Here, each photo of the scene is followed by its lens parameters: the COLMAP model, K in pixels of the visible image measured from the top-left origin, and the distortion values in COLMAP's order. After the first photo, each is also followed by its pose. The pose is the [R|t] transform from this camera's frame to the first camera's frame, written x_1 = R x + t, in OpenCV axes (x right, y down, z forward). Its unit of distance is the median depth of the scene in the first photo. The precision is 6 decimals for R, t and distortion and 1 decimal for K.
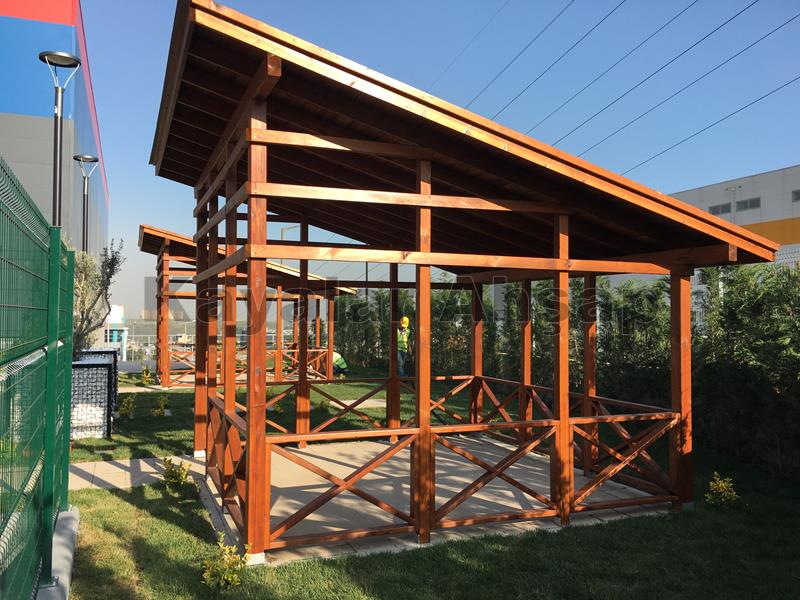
lens RADIAL K [[686.5, 0, 398.9], [0, 686.5, 302.1], [0, 0, 1]] dist [0.072107, -0.102599]
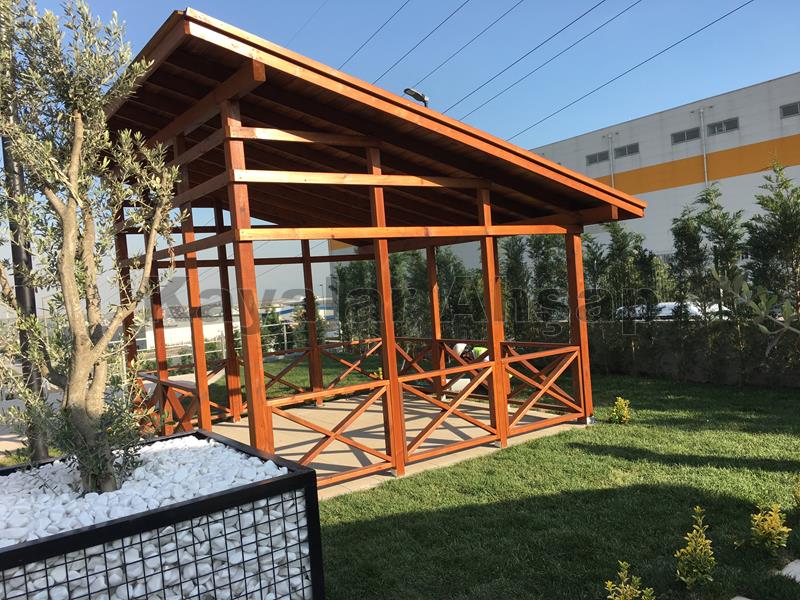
lens RADIAL K [[686.5, 0, 396.0], [0, 686.5, 285.7], [0, 0, 1]] dist [0.072107, -0.102599]
pose [[0.971558, -0.083992, 0.221407, -0.129393], [0.080500, 0.996447, 0.024765, -0.000901], [-0.222700, -0.006237, 0.974867, -0.082549]]
